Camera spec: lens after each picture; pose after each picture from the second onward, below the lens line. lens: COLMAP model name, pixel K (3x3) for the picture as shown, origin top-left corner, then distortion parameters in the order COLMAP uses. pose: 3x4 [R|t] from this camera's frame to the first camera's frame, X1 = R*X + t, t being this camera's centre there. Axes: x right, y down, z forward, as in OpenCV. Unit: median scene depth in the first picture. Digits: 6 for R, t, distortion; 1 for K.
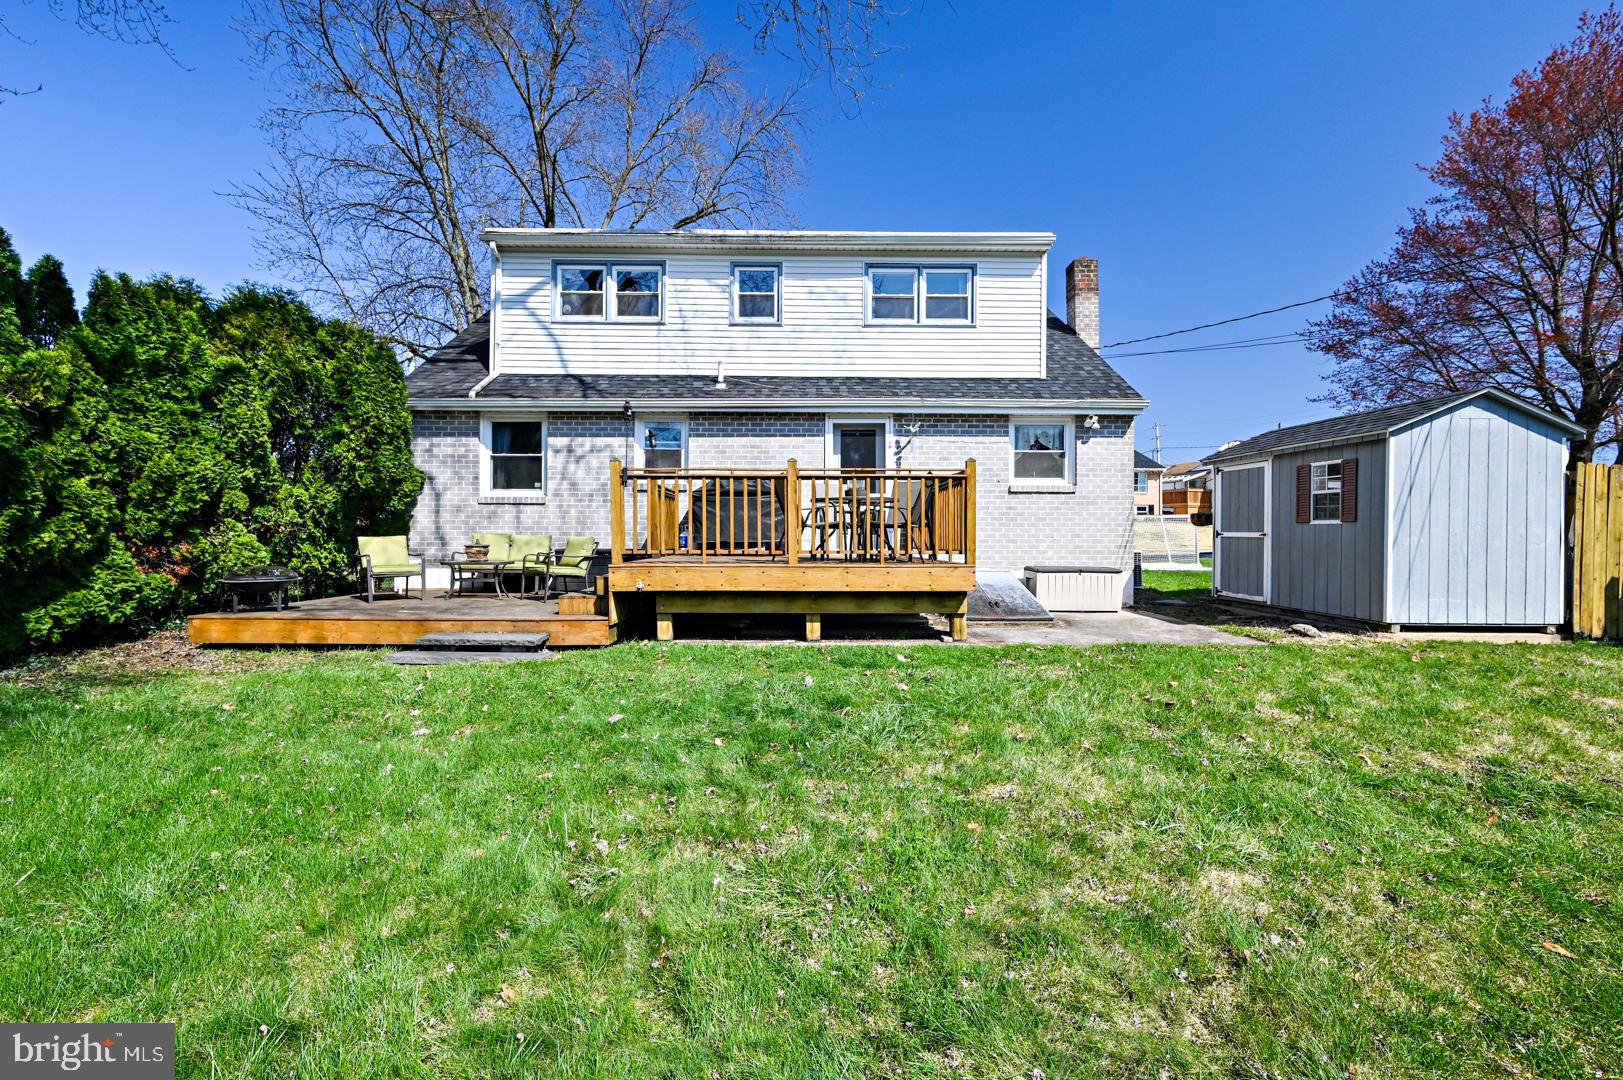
lens RADIAL K [[721.5, 0, 791.5], [0, 721.5, 534.8], [0, 0, 1]] dist [-0.000970, -0.000041]
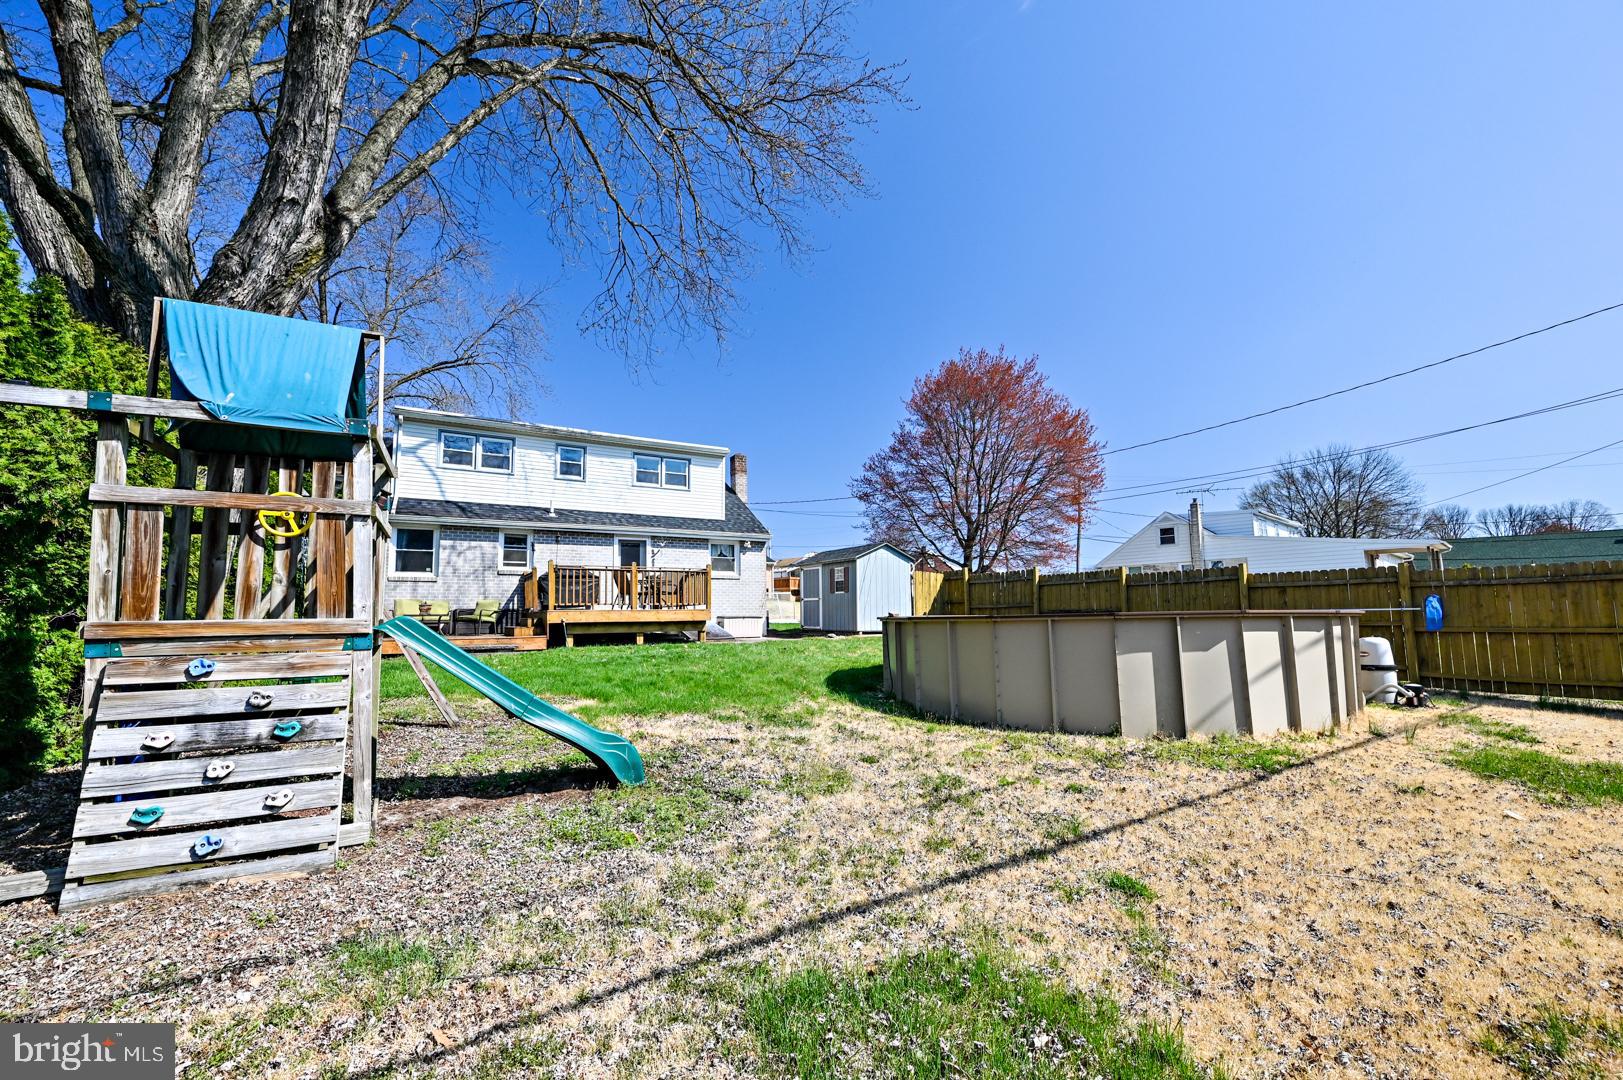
lens RADIAL K [[676.2, 0, 811.4], [0, 676.2, 558.2], [0, 0, 1]] dist [-0.000171, 0.000014]
pose [[0.861464, 0.029384, 0.506967, -0.390502], [0.015160, 0.996392, -0.083511, 0.043790], [-0.507592, 0.079627, 0.857910, -0.716833]]
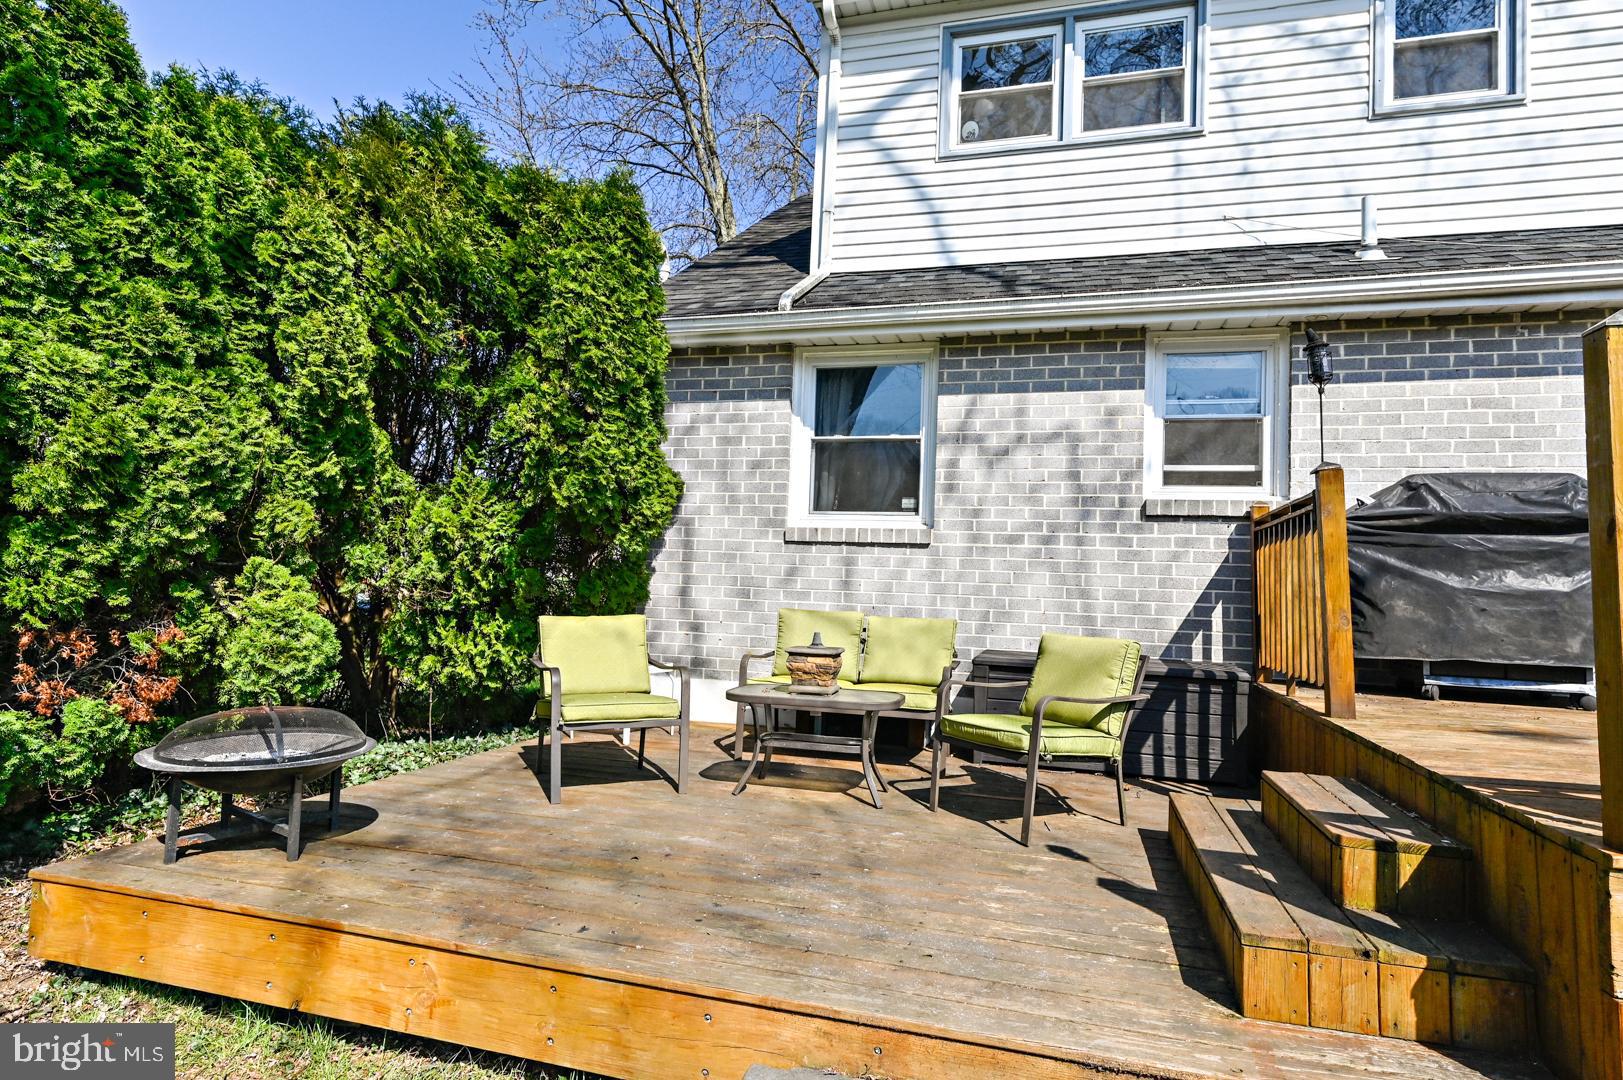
lens RADIAL K [[875.3, 0, 811.5], [0, 875.3, 540.0], [0, 0, 1]] dist [0.004930, -0.000055]
pose [[0.959178, 0.015996, -0.282352, -0.260762], [-0.031050, 0.998320, -0.048923, -0.017502], [0.281095, 0.055692, 0.958063, 0.468722]]
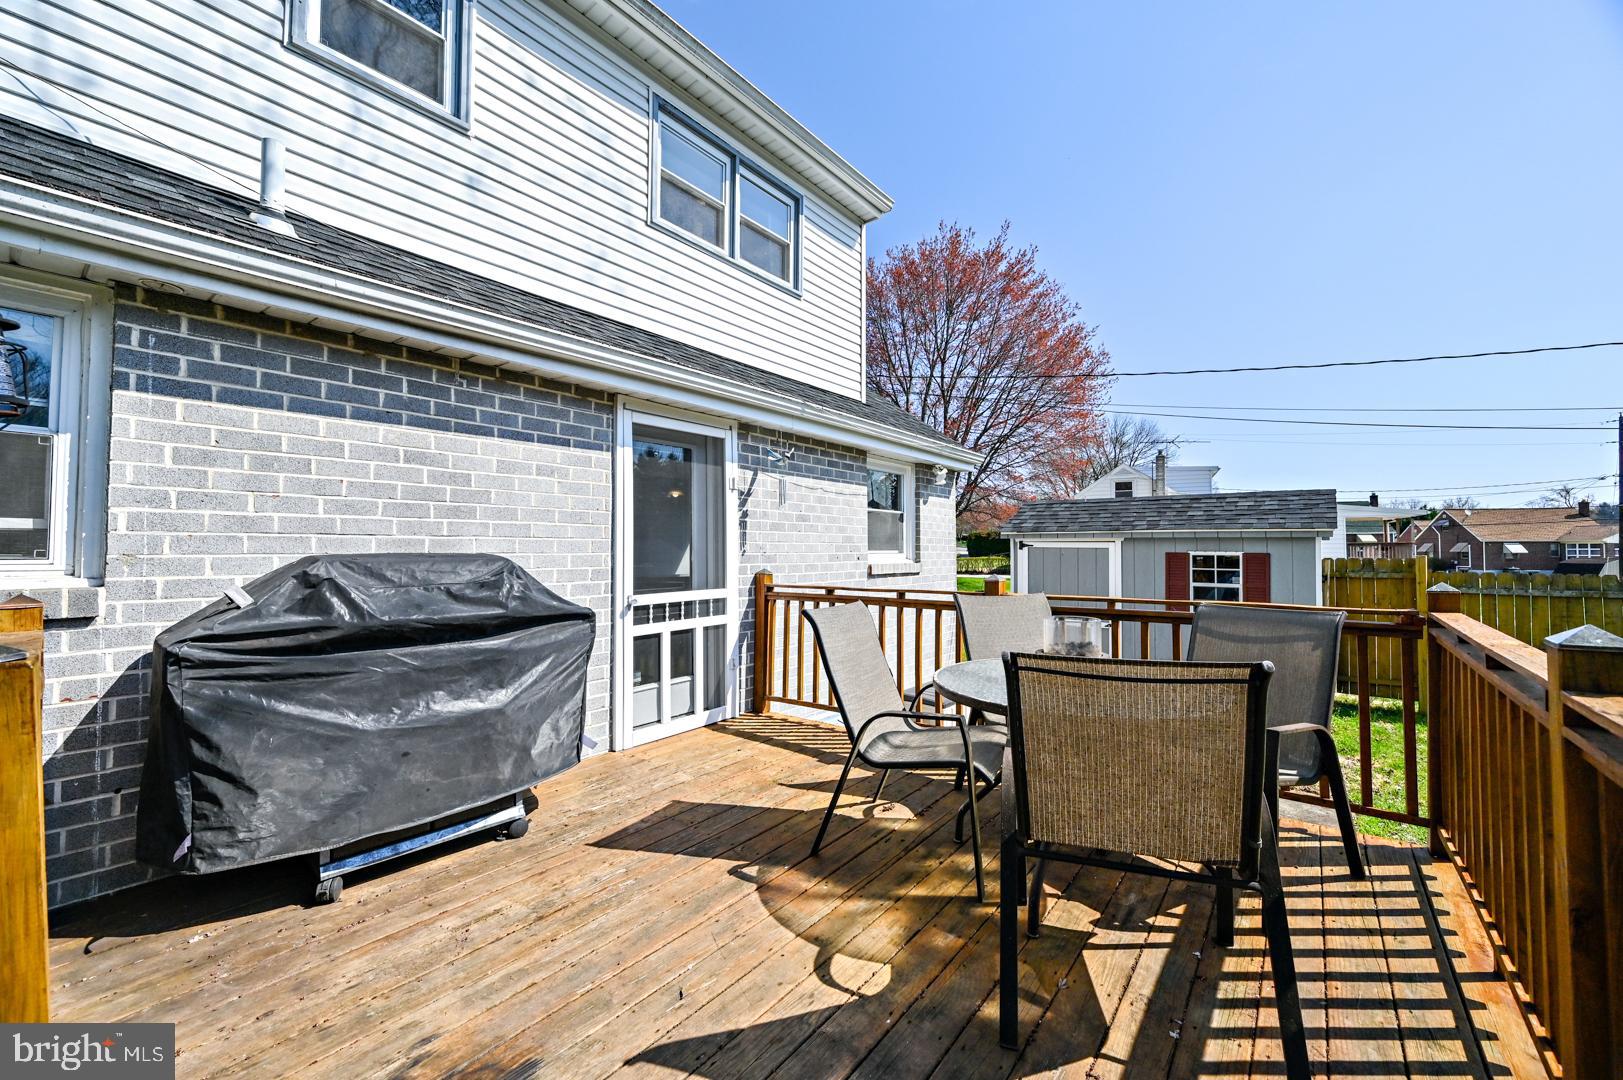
lens RADIAL K [[642.4, 0, 811.1], [0, 642.4, 530.2], [0, 0, 1]] dist [-0.000807, 0.000040]
pose [[0.625945, 0.021836, 0.779562, -0.163010], [0.001716, 0.999567, -0.029377, -0.083213], [-0.779865, 0.019726, 0.625636, 0.699438]]
